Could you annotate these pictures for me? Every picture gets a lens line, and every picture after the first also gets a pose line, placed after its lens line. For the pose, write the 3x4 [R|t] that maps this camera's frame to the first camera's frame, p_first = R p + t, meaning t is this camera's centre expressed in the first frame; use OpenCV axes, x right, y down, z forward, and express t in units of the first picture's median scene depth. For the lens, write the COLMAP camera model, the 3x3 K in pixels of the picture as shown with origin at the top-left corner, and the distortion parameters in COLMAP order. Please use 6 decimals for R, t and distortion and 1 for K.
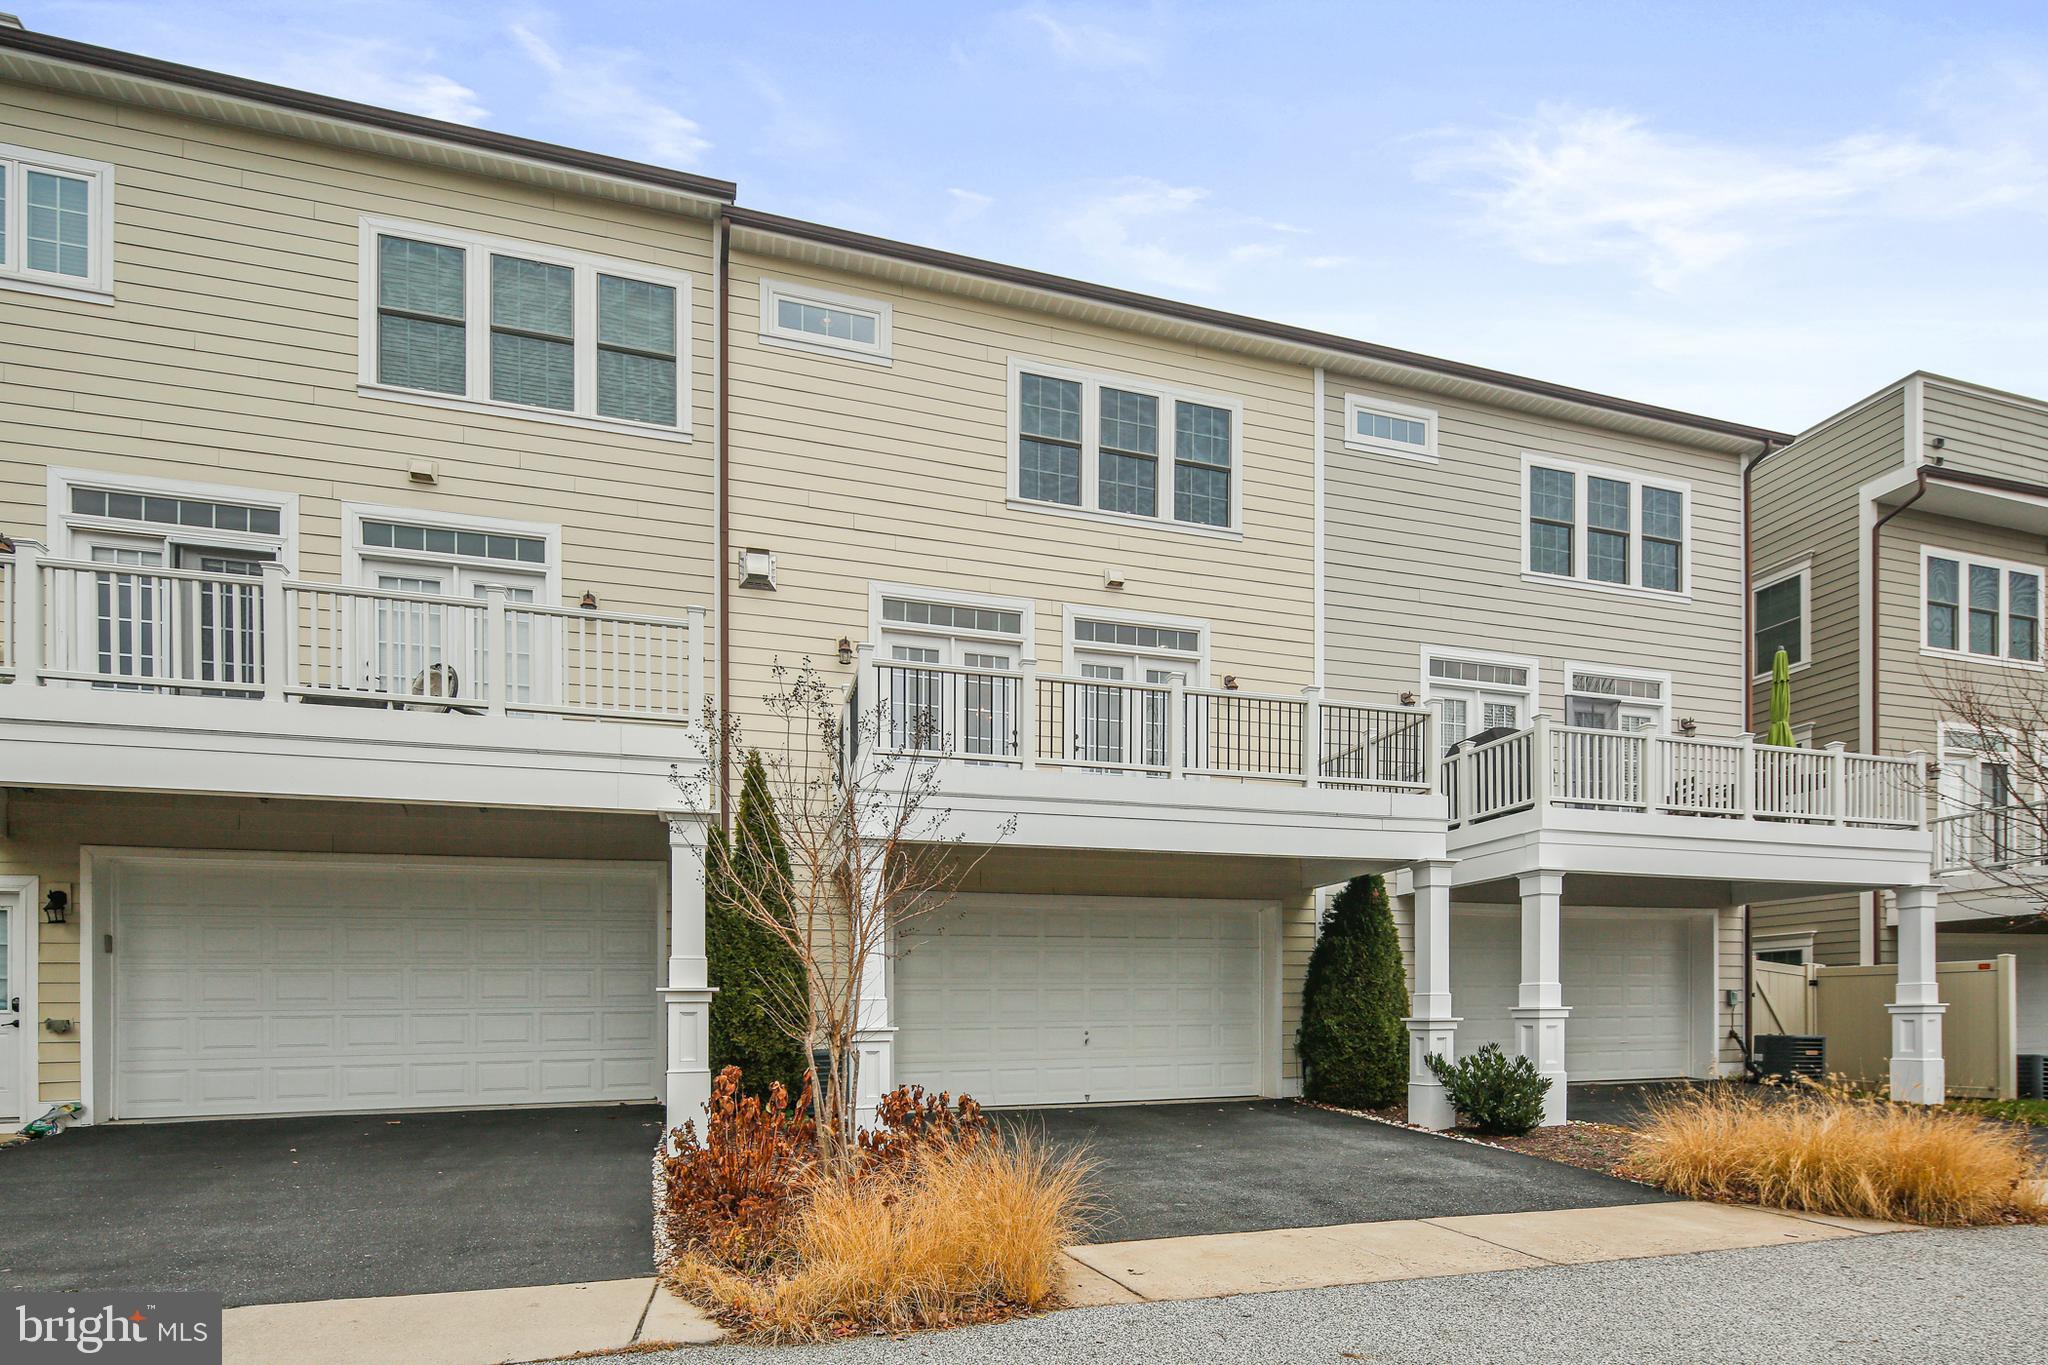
lens RADIAL K [[995.7, 0, 1023.2], [0, 995.7, 692.9], [0, 0, 1]] dist [0.005628, -0.004273]
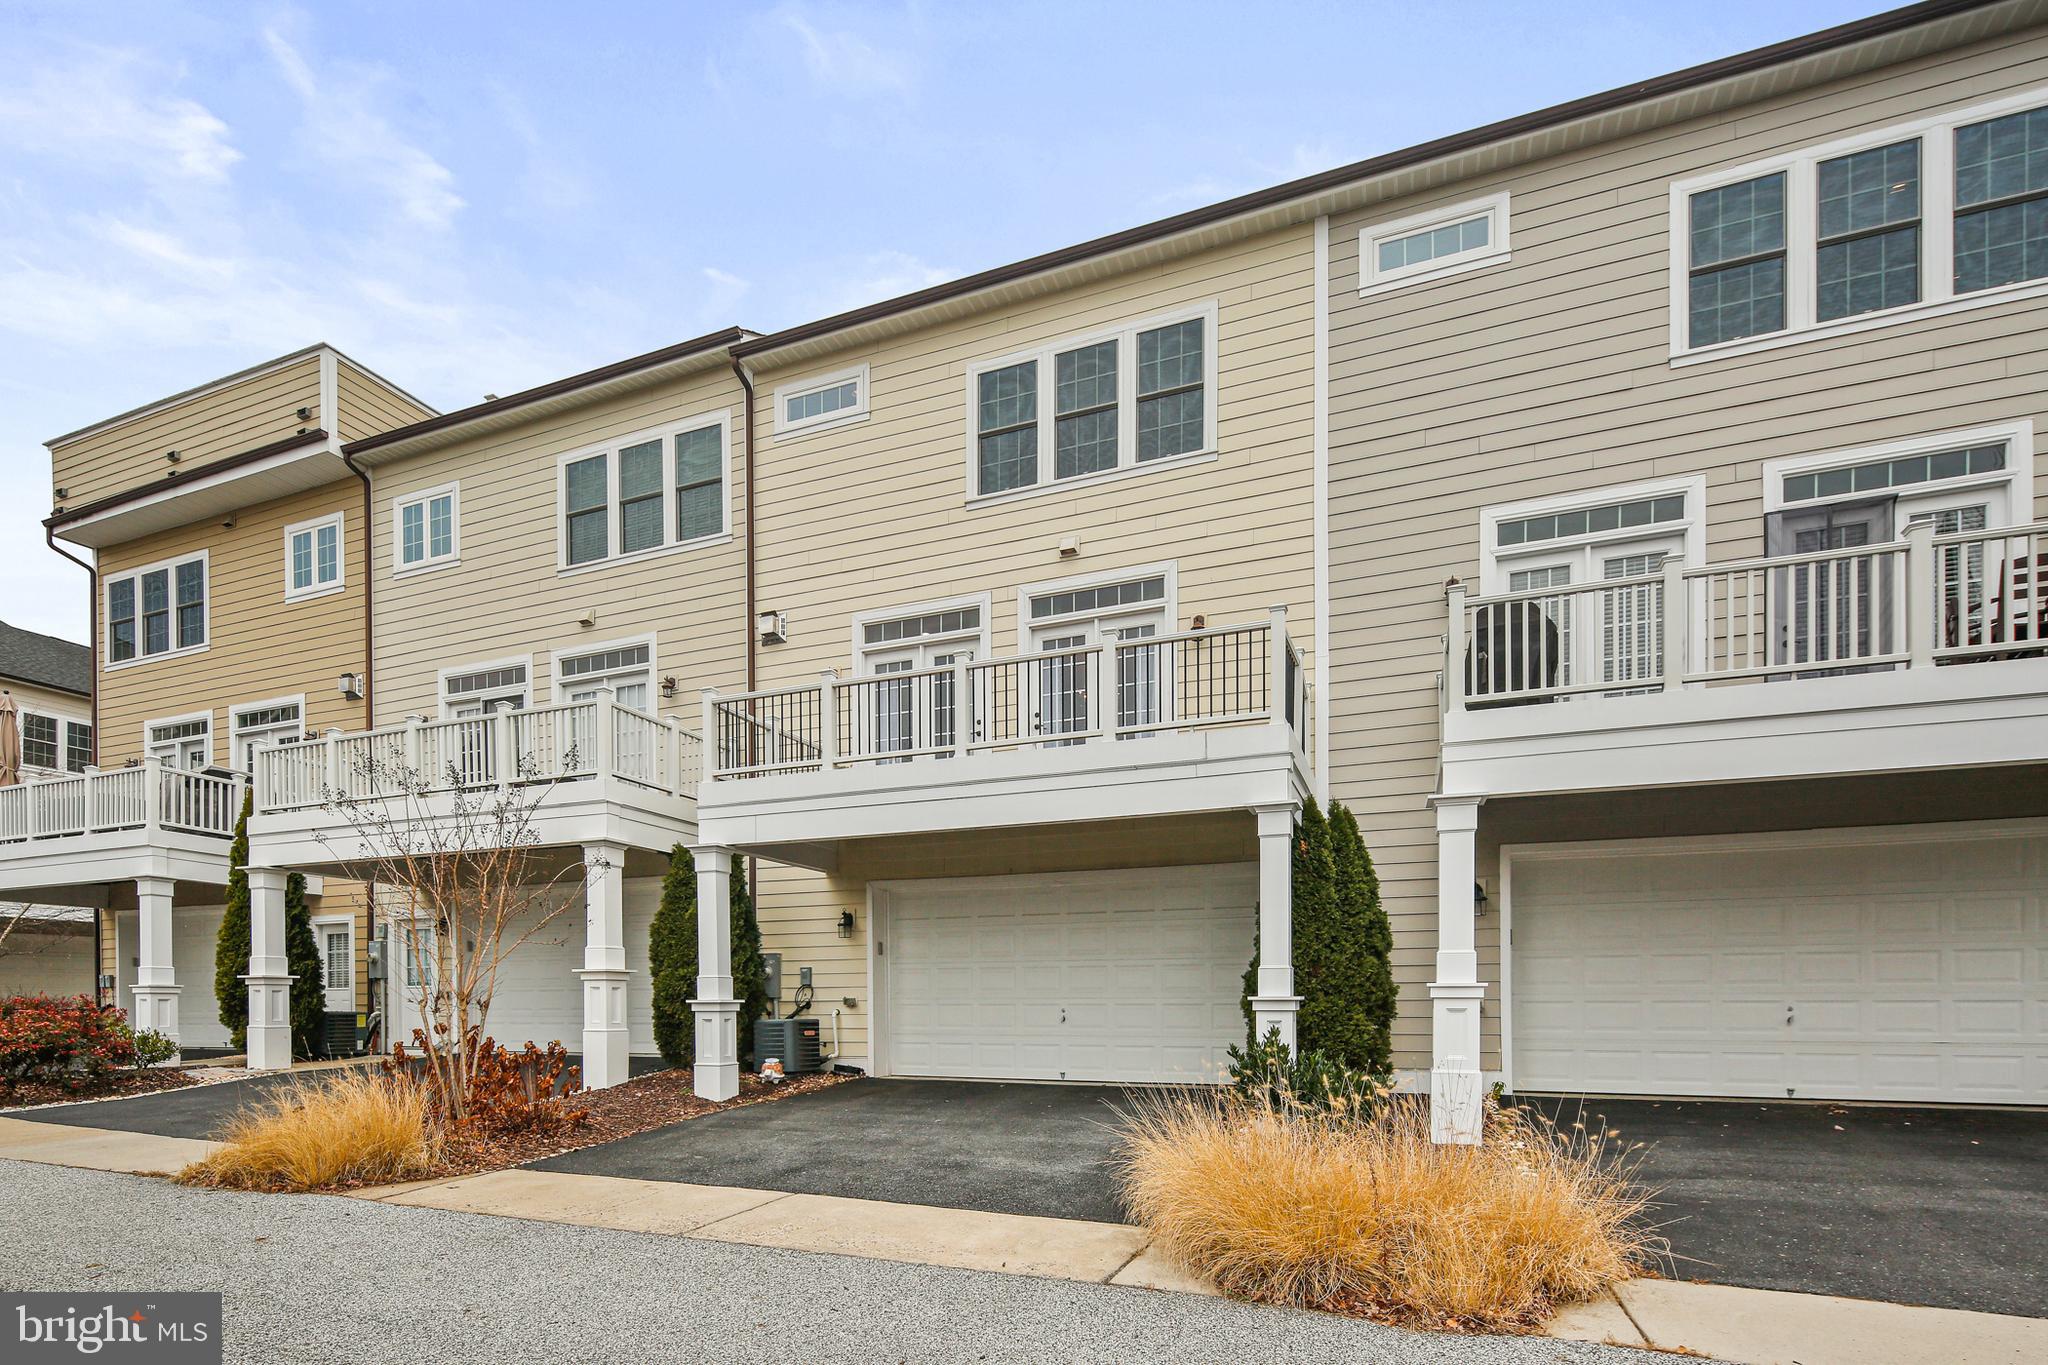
lens RADIAL K [[995.7, 0, 1021.5], [0, 995.7, 674.0], [0, 0, 1]] dist [0.005628, -0.004273]
pose [[0.766182, -0.190652, -0.613692, 0.668614], [0.192132, 0.979257, -0.064347, 0.065419], [0.613230, -0.068608, 0.786919, 0.204872]]
